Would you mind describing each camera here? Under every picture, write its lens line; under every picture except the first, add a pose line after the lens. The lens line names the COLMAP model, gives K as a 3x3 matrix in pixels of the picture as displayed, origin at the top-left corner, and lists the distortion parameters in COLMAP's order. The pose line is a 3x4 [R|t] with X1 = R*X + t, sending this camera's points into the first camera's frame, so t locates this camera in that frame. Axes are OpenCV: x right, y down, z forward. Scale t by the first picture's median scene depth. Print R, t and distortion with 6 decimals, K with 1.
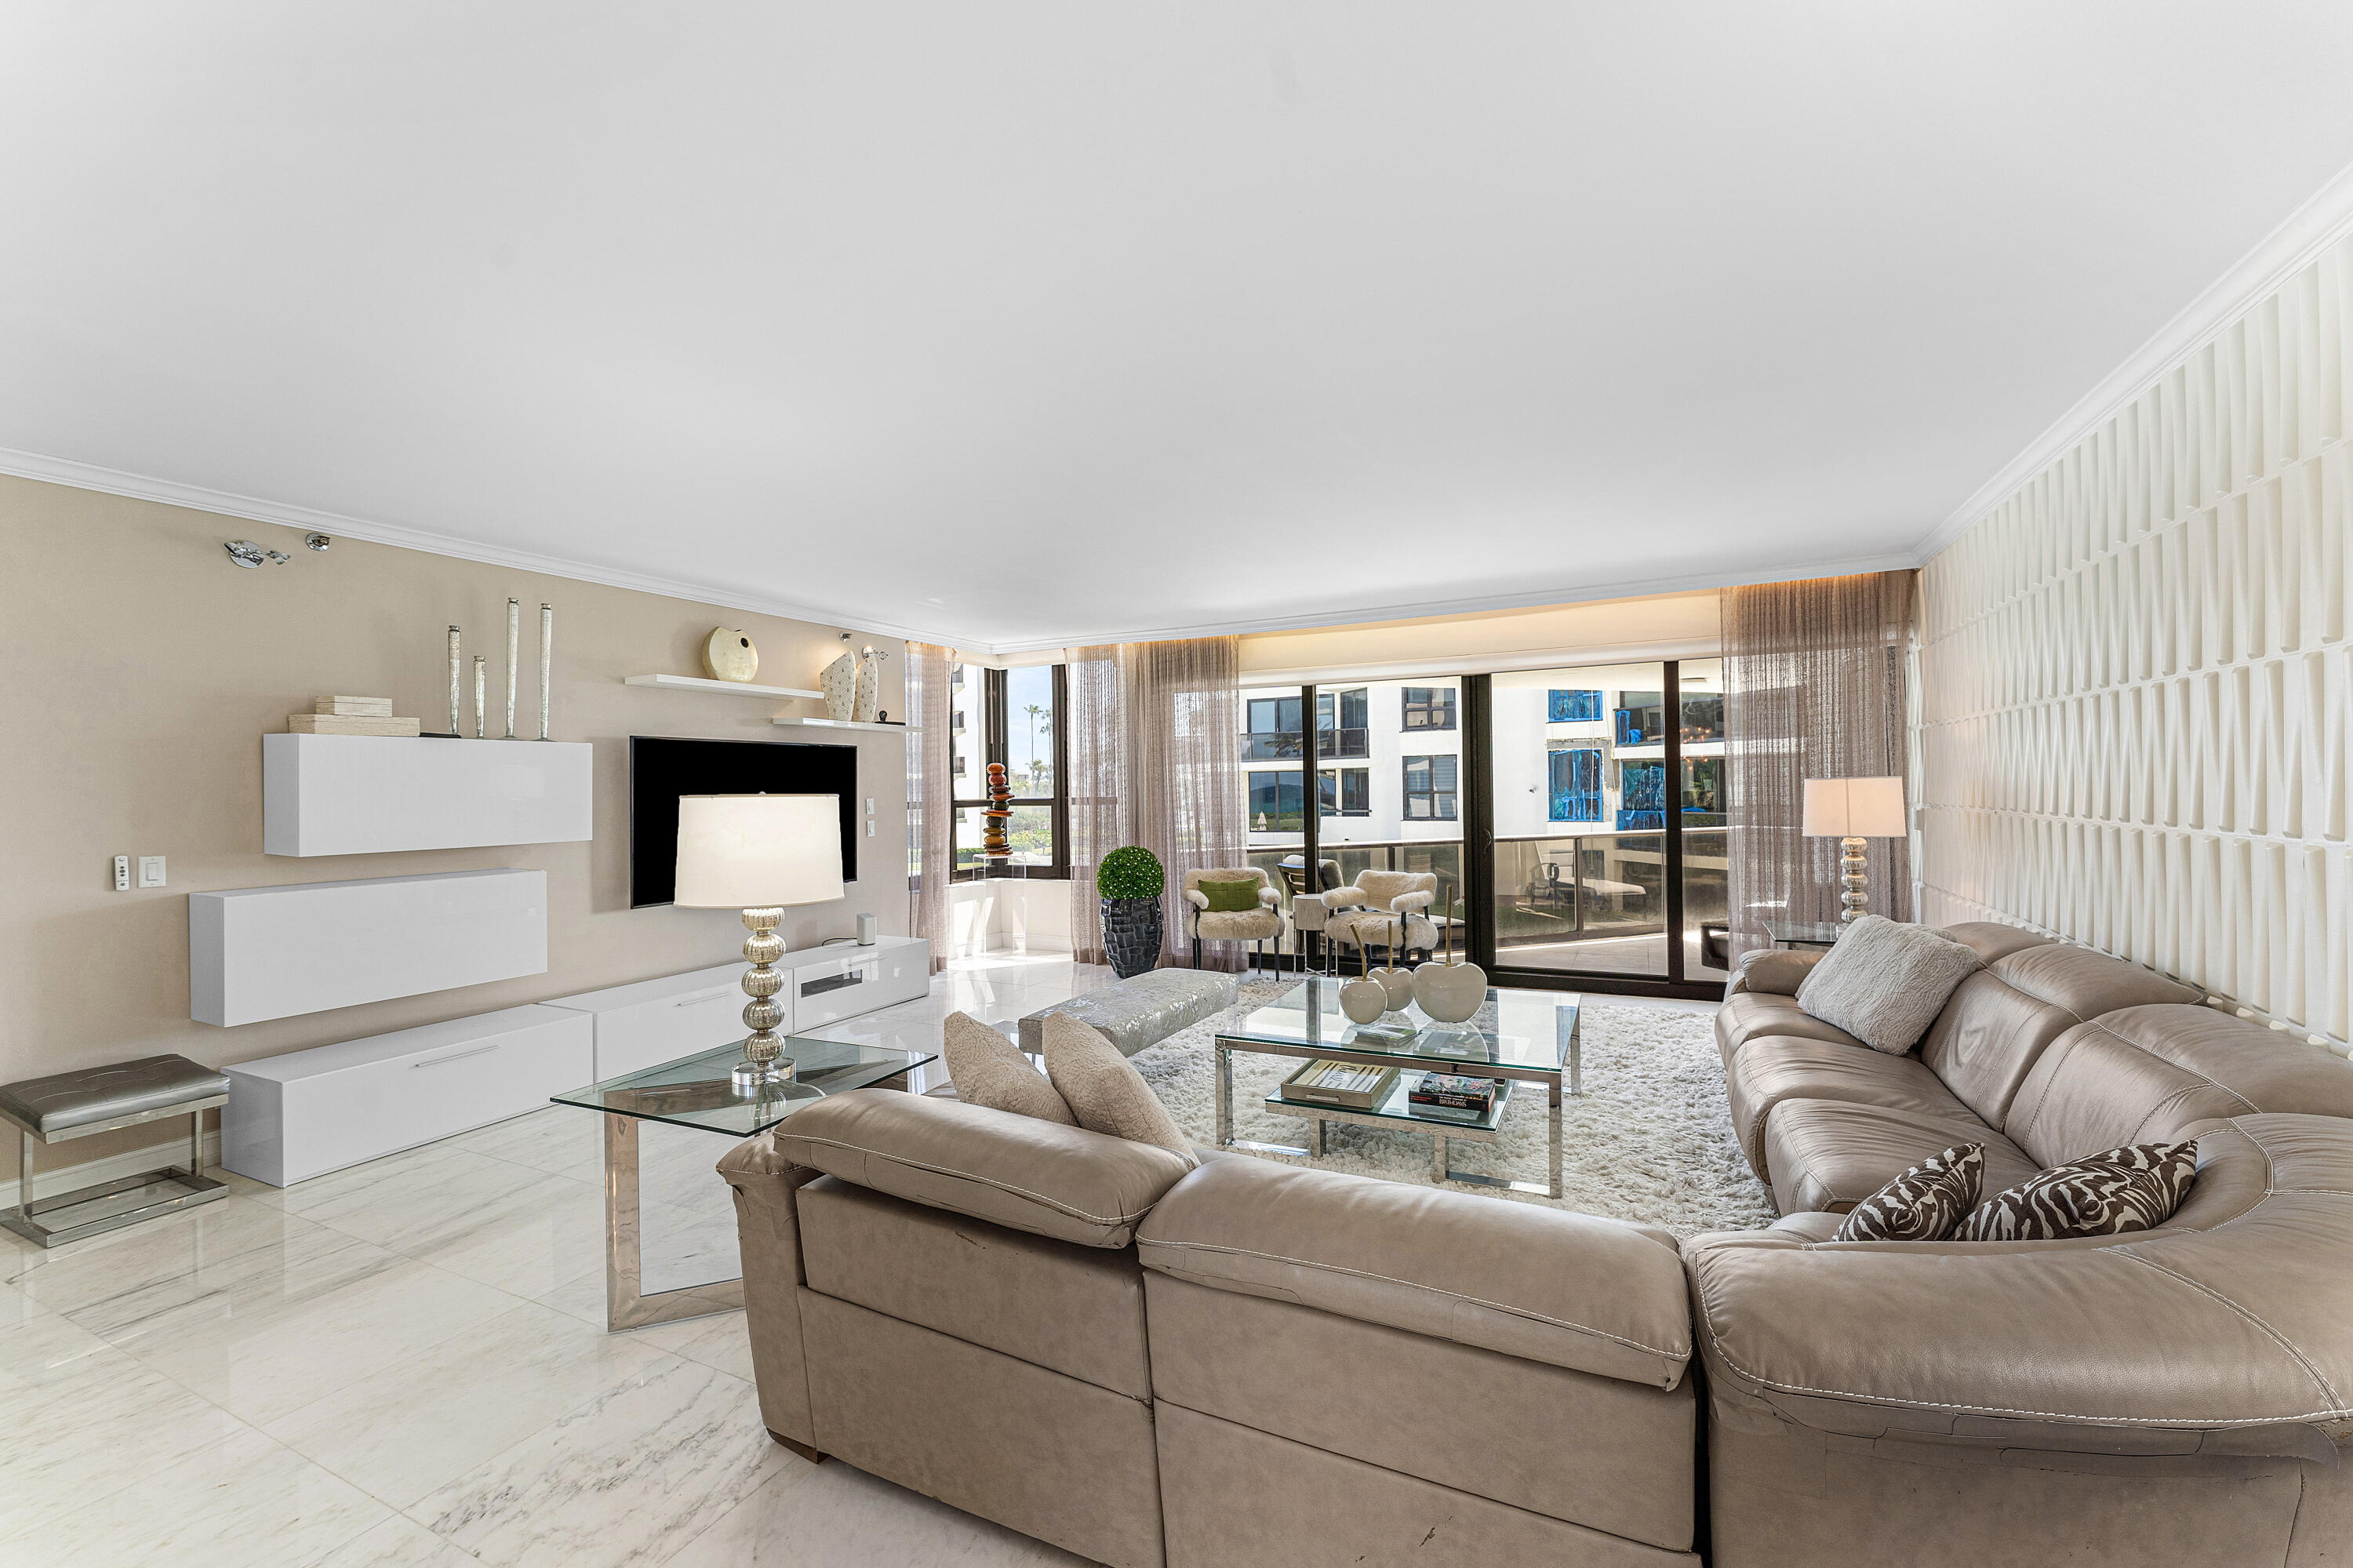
lens RADIAL K [[959.9, 0, 1176.5], [0, 959.9, 784.0], [0, 0, 1]] dist [-0.008155, 0.000015]
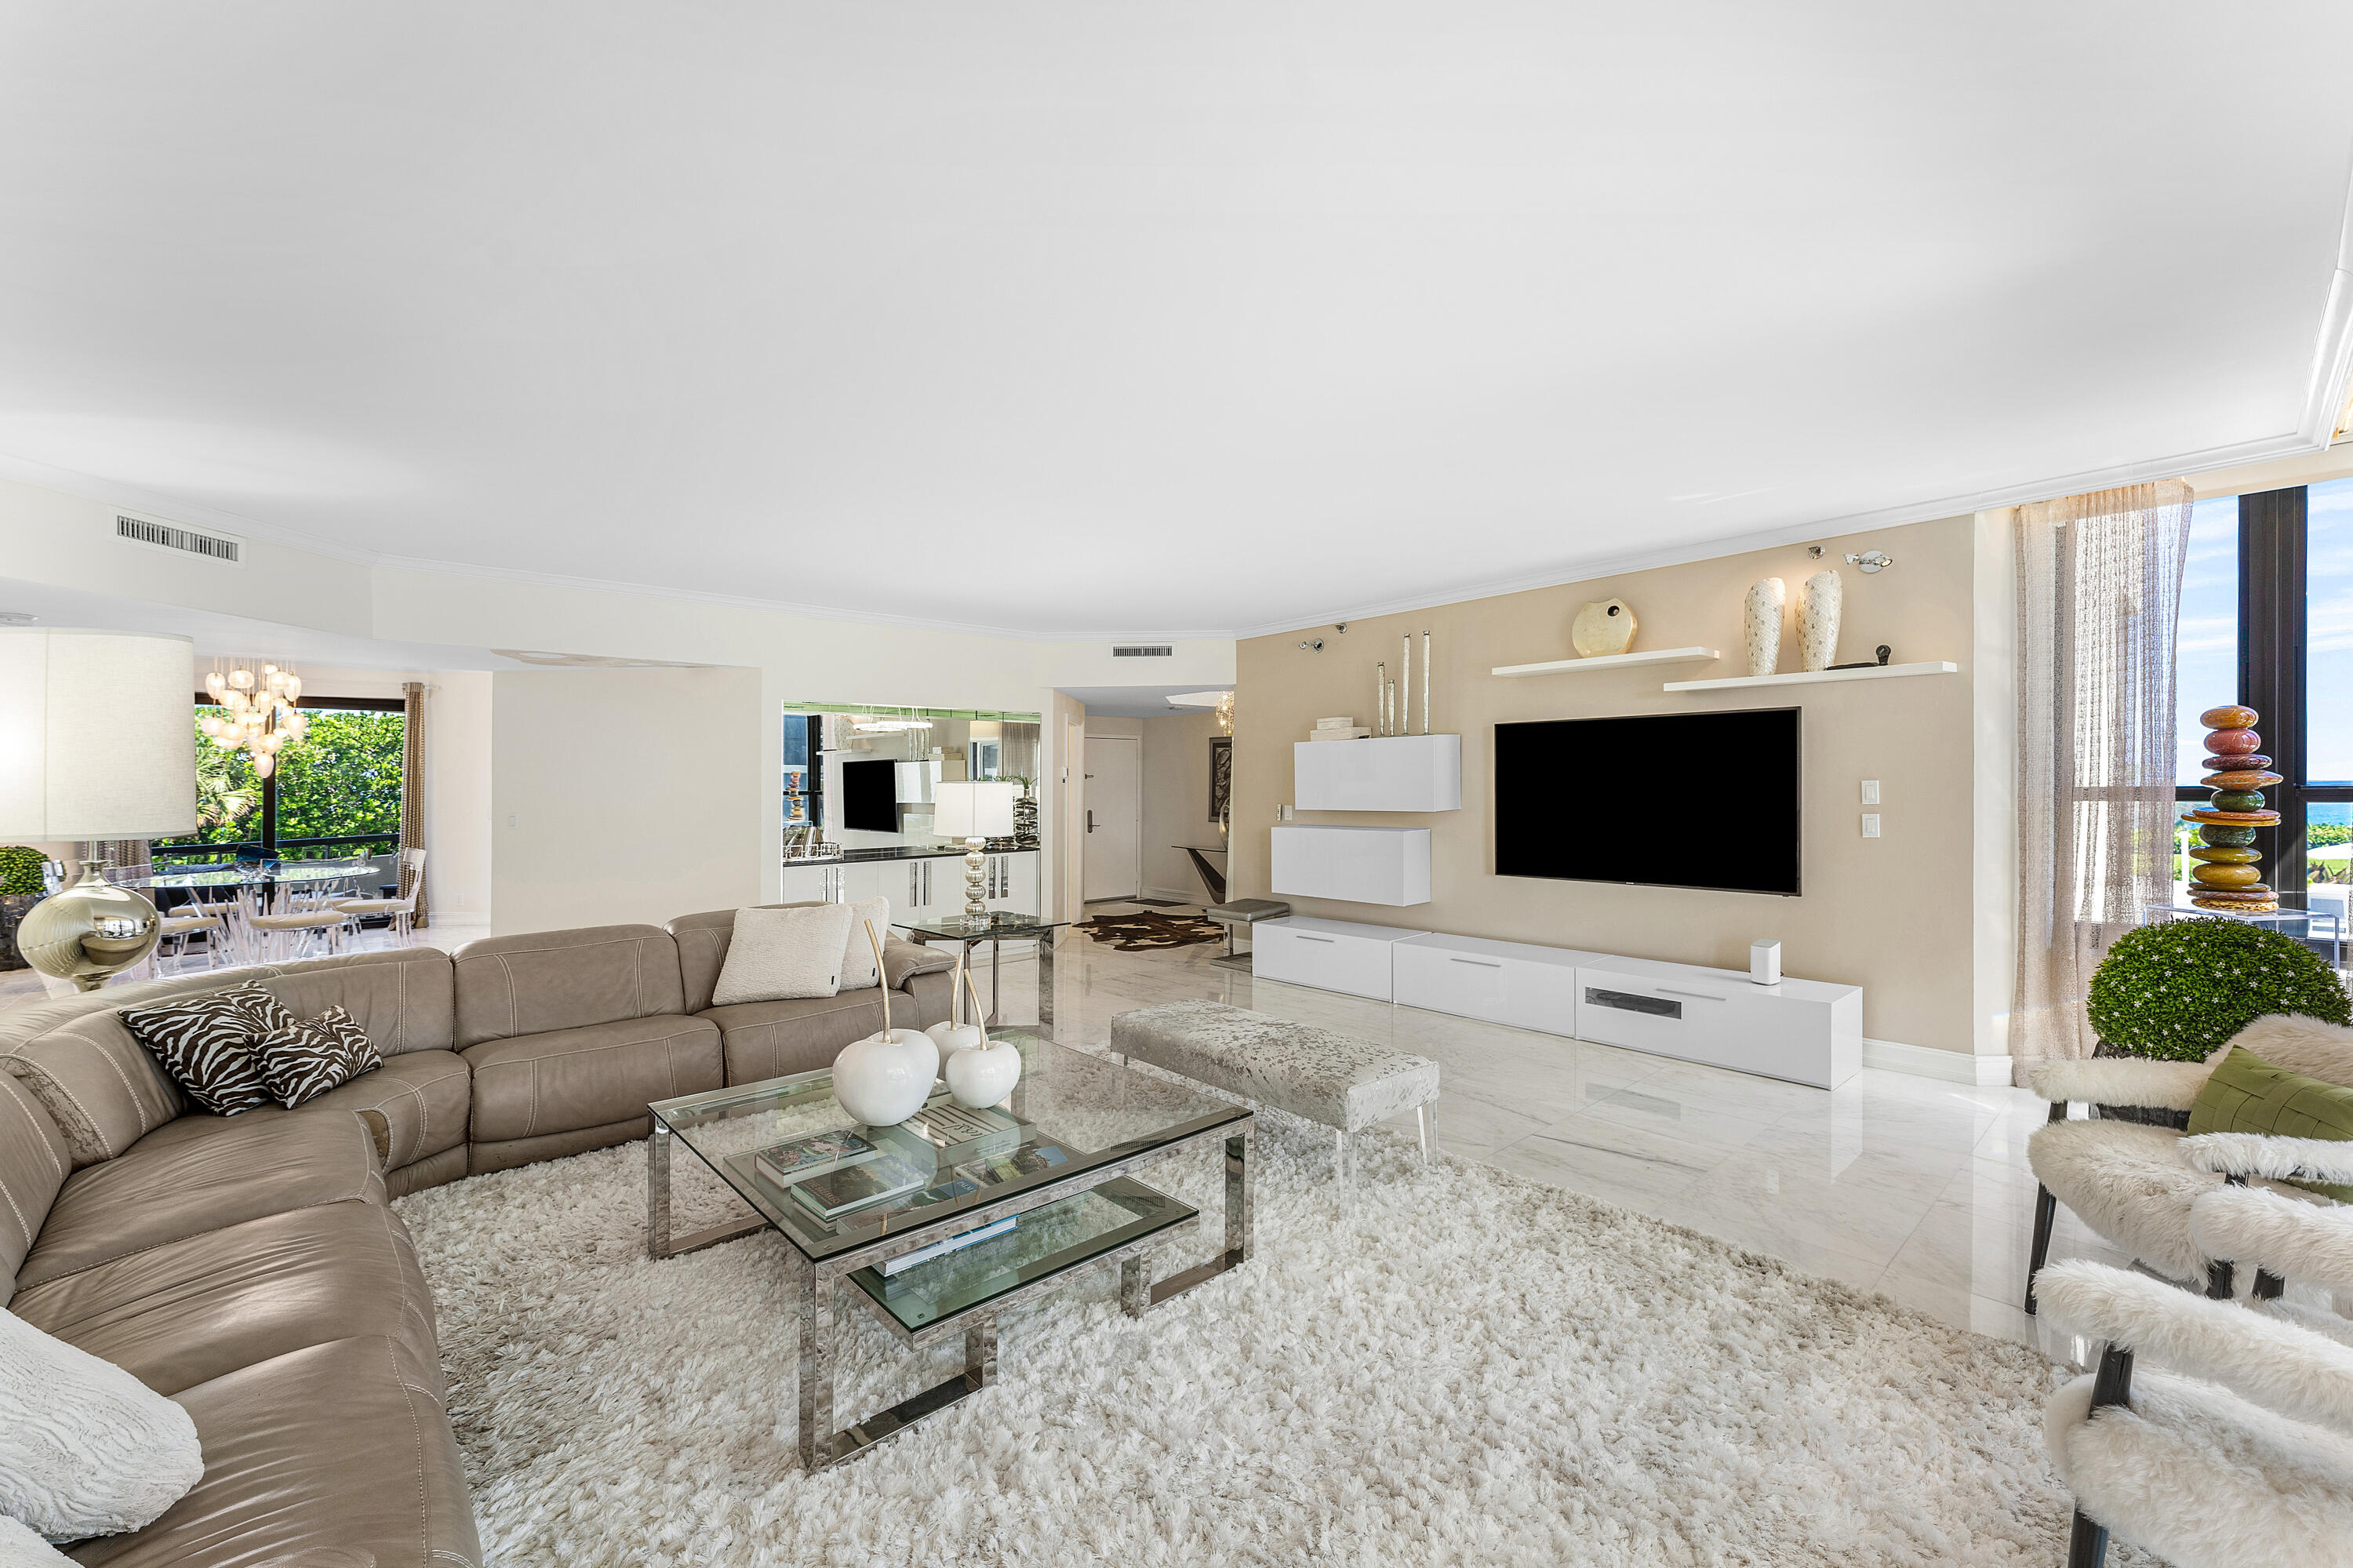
lens RADIAL K [[956.3, 0, 1193.3], [0, 956.3, 789.8], [0, 0, 1]] dist [-0.000558, 0.000007]
pose [[-0.378829, 0.011051, -0.925401, 0.640933], [0.005968, 0.999937, 0.009498, 0.015344], [0.925447, -0.001925, -0.378871, 1.130796]]
